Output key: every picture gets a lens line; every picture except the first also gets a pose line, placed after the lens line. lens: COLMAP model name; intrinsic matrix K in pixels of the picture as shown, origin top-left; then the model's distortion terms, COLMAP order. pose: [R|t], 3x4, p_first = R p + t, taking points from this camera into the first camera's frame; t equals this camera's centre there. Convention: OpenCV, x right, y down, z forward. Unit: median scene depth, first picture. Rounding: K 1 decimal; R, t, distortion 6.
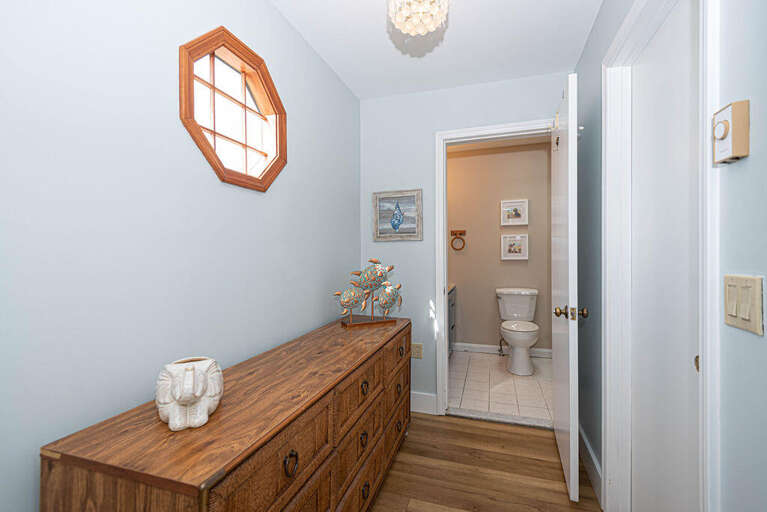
lens RADIAL K [[353.2, 0, 382.9], [0, 353.2, 253.0], [0, 0, 1]] dist [-0.001332, -0.000240]
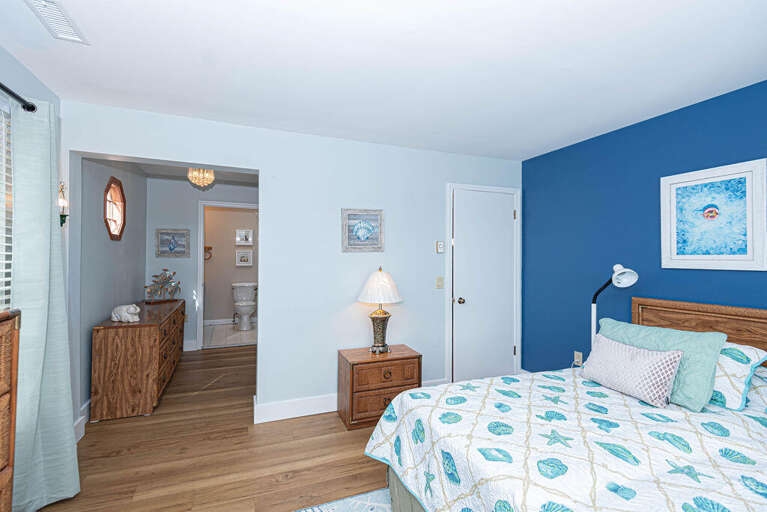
lens RADIAL K [[353.2, 0, 384.5], [0, 353.2, 249.7], [0, 0, 1]] dist [-0.001332, -0.000240]
pose [[0.760312, 0.014691, 0.649392, -0.299388], [-0.006062, 0.999861, -0.015522, -0.052323], [-0.649530, 0.007865, 0.760295, -1.013401]]
